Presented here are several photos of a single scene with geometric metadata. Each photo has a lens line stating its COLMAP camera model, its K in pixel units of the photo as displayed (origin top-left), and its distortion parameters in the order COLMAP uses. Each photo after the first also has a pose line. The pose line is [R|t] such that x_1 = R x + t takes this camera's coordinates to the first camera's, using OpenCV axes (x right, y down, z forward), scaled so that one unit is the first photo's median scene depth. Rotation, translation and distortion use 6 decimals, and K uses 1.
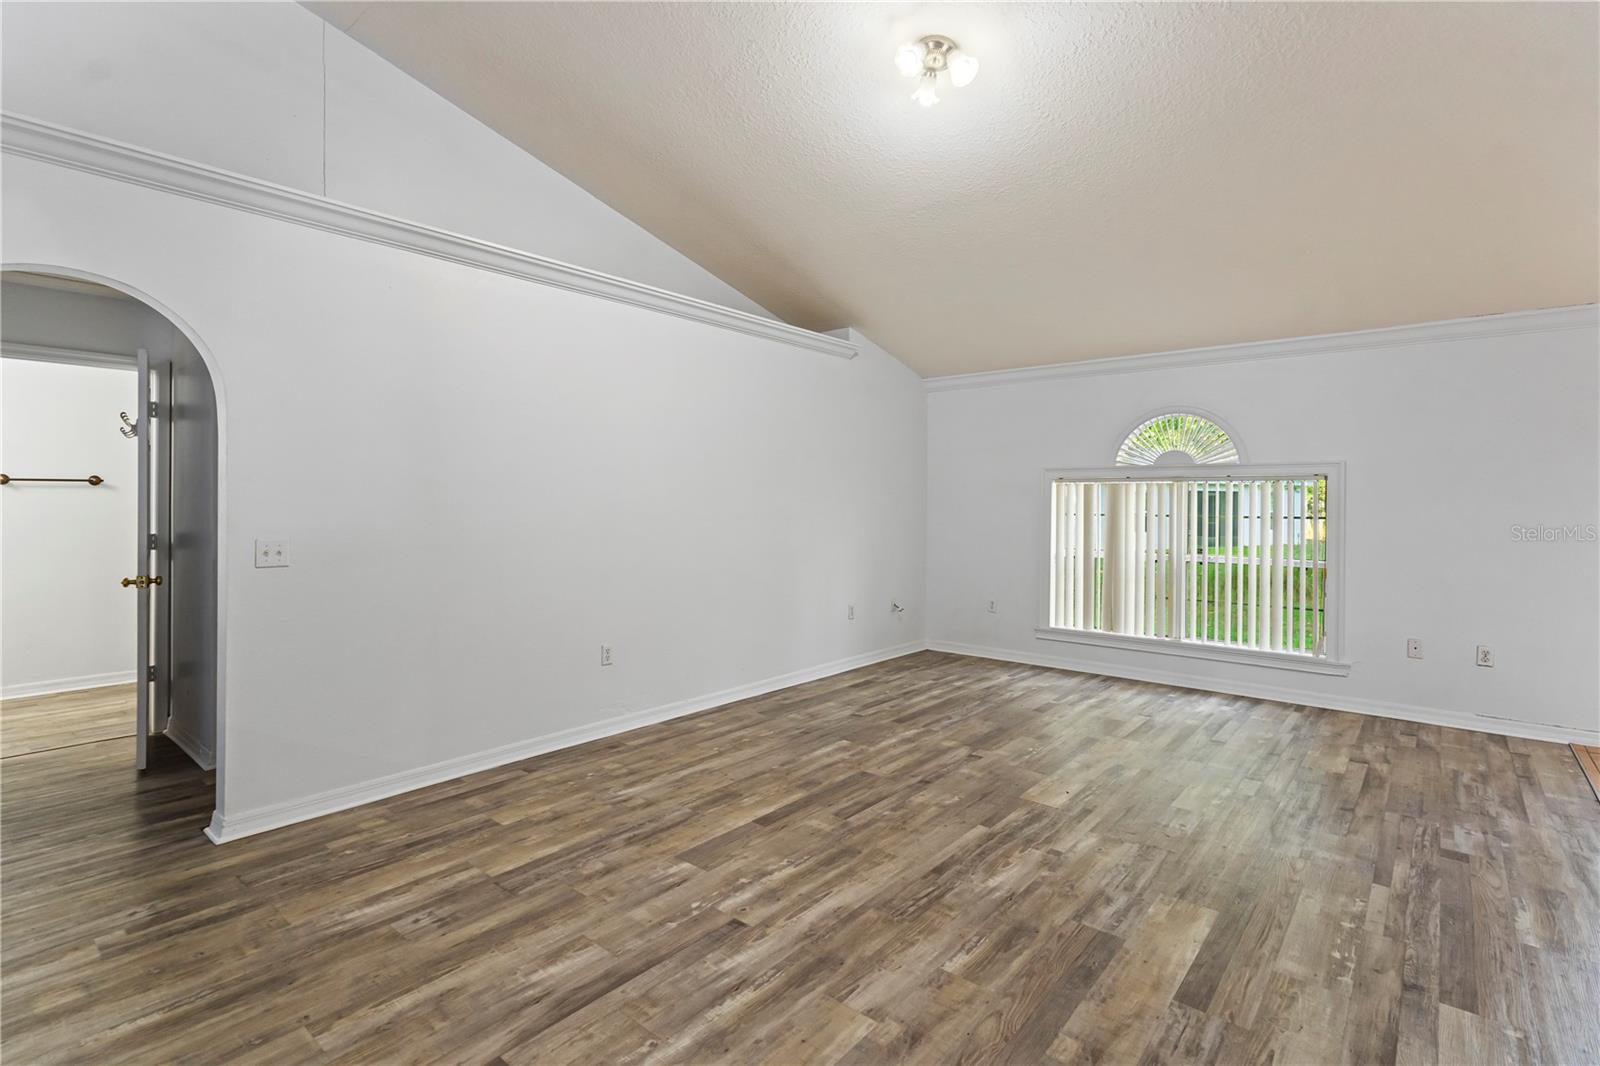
lens RADIAL K [[759.3, 0, 795.0], [0, 759.3, 498.7], [0, 0, 1]] dist [0.013769, -0.000330]
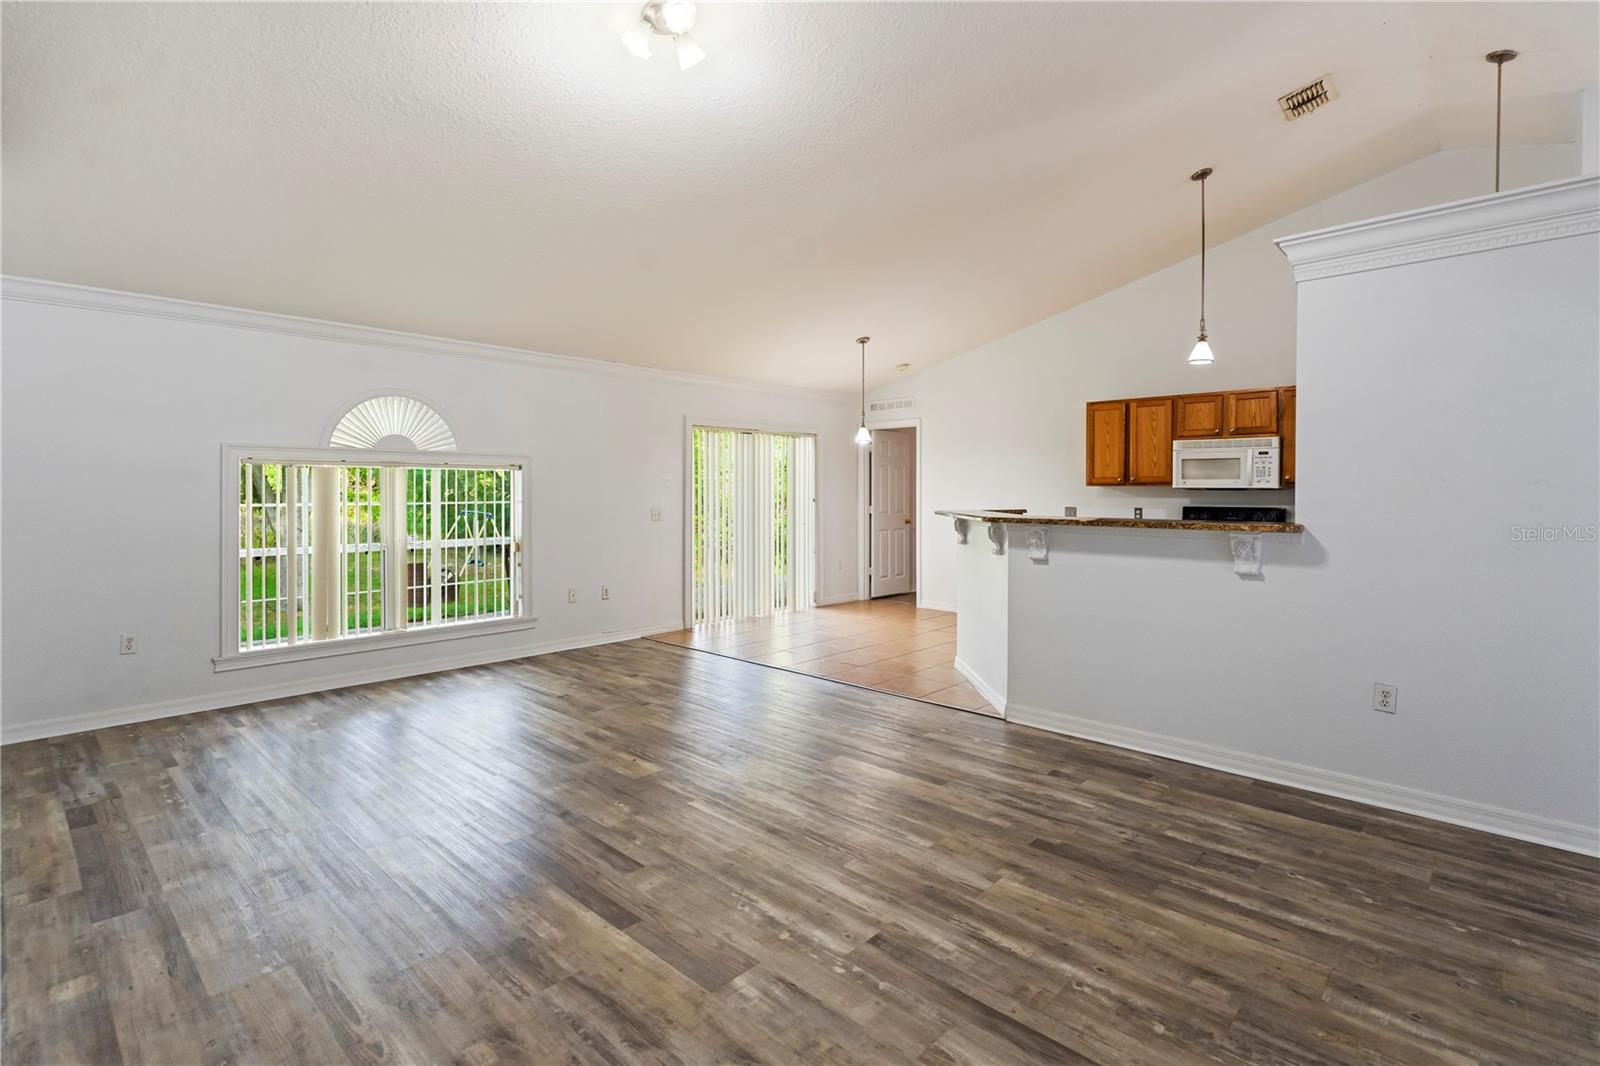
lens RADIAL K [[759.3, 0, 795.0], [0, 759.3, 498.7], [0, 0, 1]] dist [0.013769, -0.000330]
pose [[0.057893, -0.010927, 0.998263, -0.913025], [-0.005085, 0.999924, 0.011240, 0.008729], [-0.998310, -0.005727, 0.057833, 0.953502]]
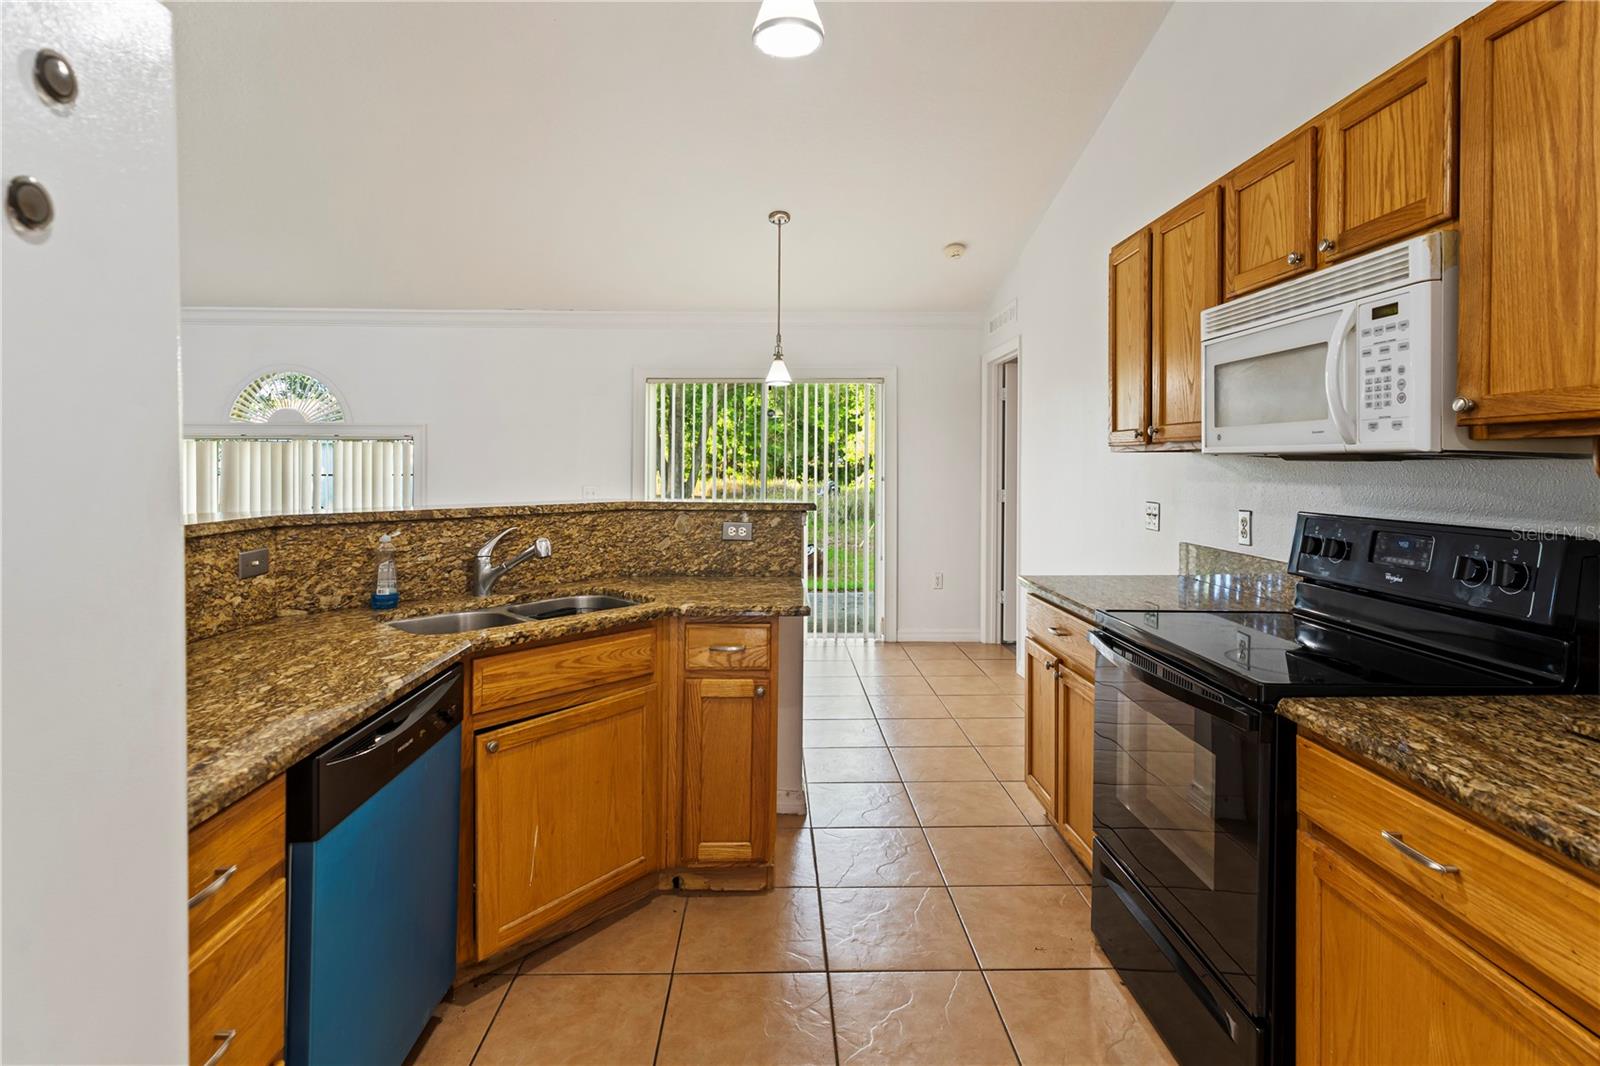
lens RADIAL K [[784.6, 0, 792.7], [0, 784.6, 464.8], [0, 0, 1]] dist [0.000535, 0.000101]
pose [[0.741614, 0.000838, 0.670826, 0.653980], [-0.004319, 0.999984, 0.003525, 0.005219], [-0.670813, -0.005512, 0.741606, -0.385645]]
